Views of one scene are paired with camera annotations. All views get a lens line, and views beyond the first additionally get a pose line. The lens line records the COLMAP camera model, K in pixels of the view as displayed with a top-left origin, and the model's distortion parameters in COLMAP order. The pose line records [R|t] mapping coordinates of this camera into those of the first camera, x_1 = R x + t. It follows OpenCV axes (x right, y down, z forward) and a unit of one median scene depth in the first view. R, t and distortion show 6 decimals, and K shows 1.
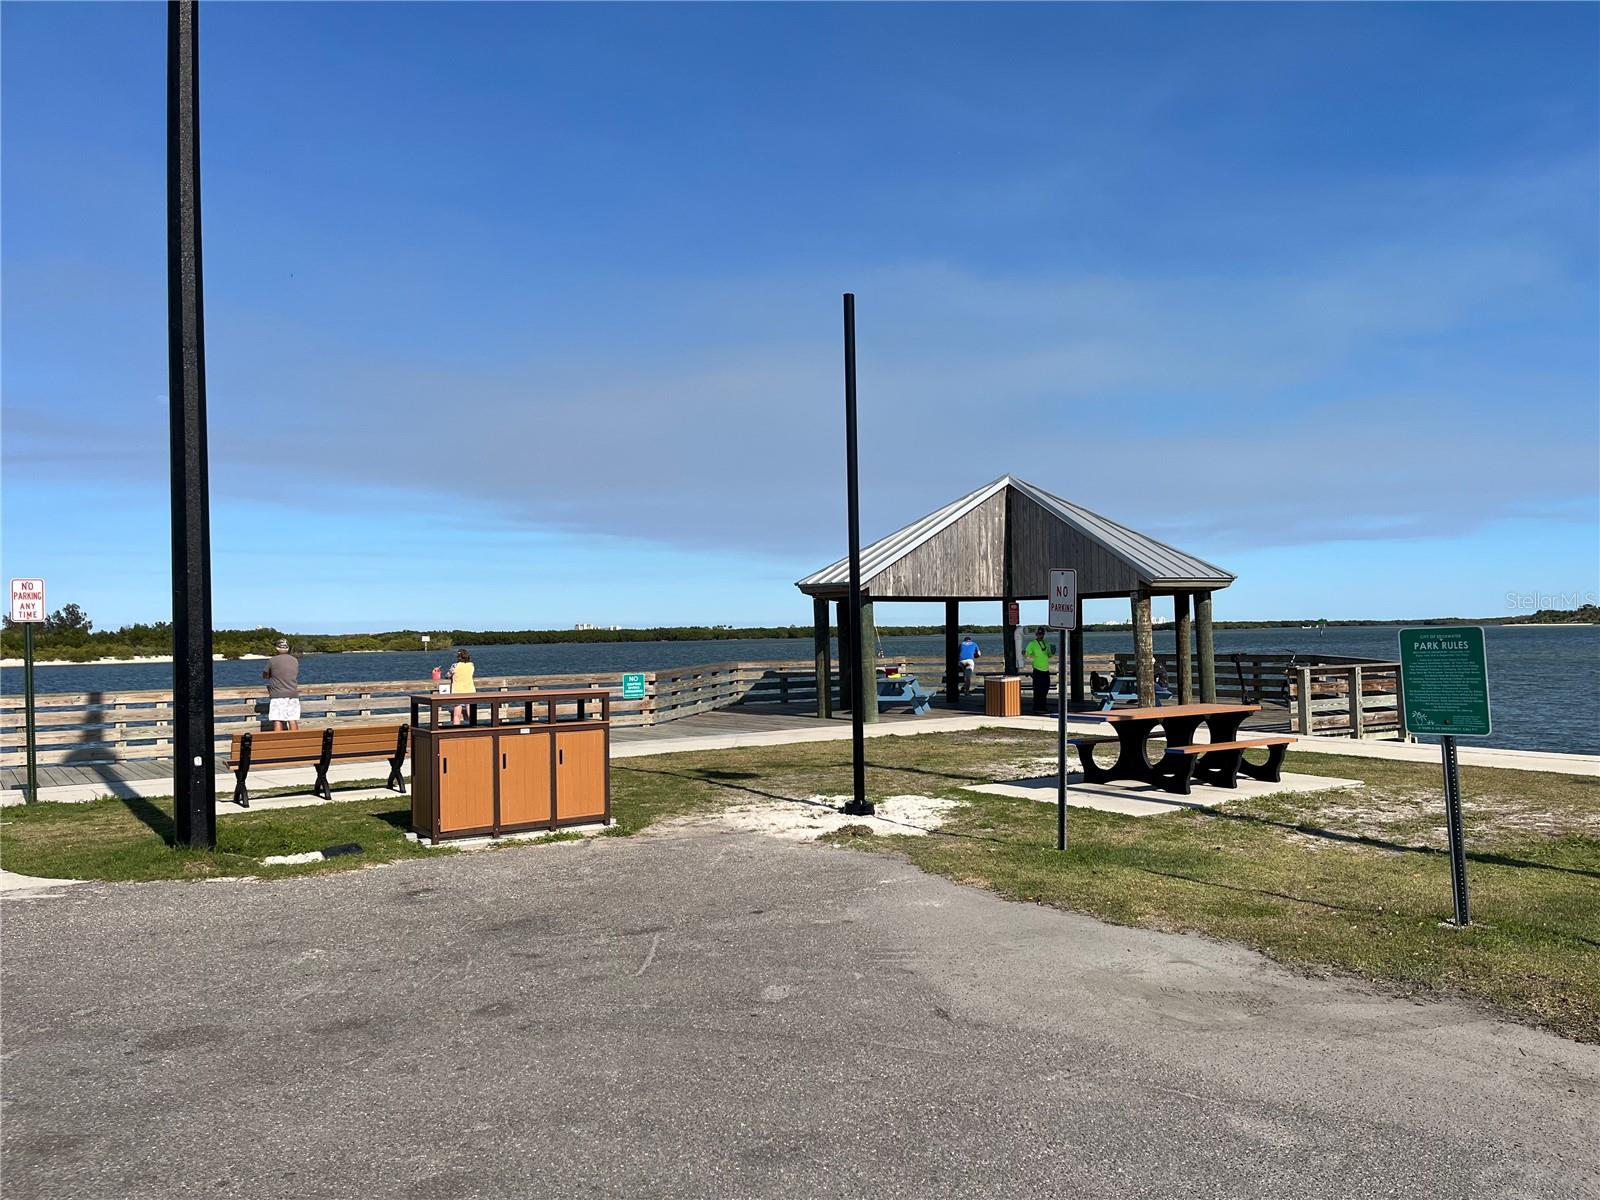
lens RADIAL K [[1466.6, 0, 800.0], [0, 1466.6, 600.0], [0, 0, 1]] dist [0.065929, -0.232763]
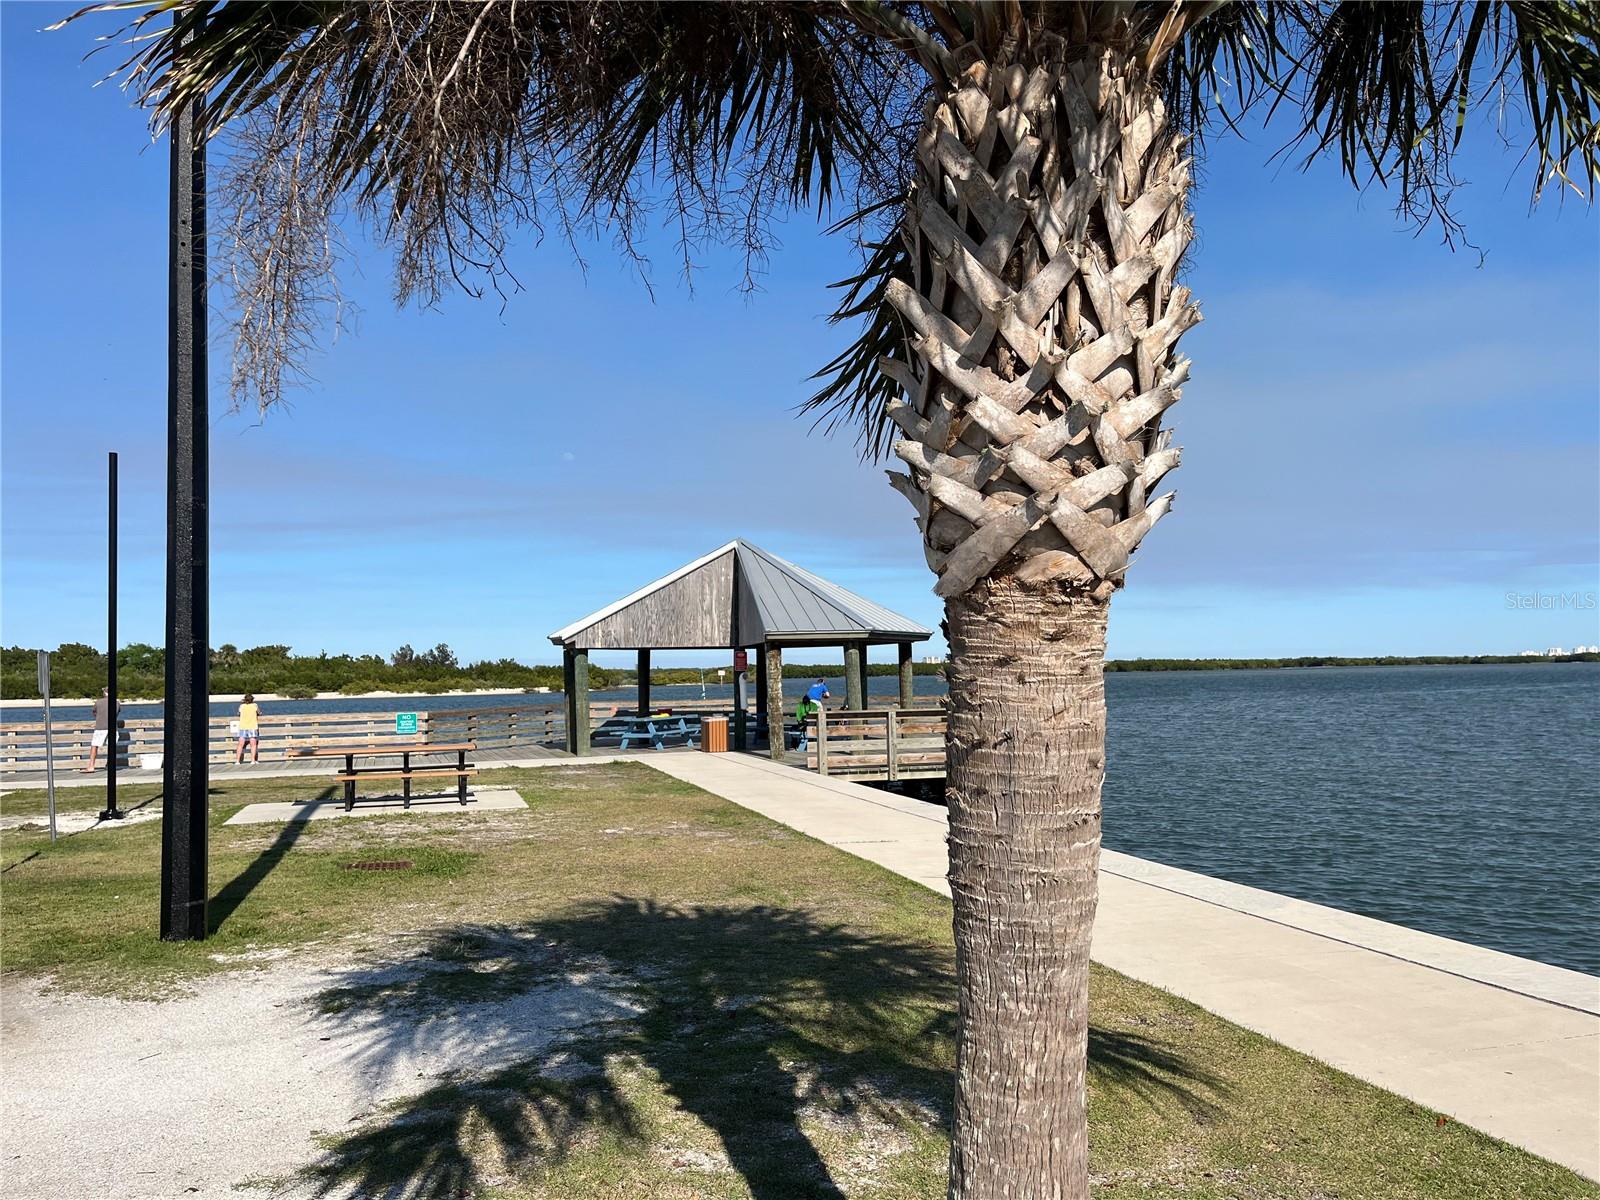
lens RADIAL K [[1466.6, 0, 800.0], [0, 1466.6, 600.0], [0, 0, 1]] dist [0.065929, -0.232763]
pose [[0.949975, -0.017200, -0.311853, 0.541812], [0.010923, 0.999701, -0.021862, -0.012652], [0.312136, 0.017362, 0.949879, -0.059671]]
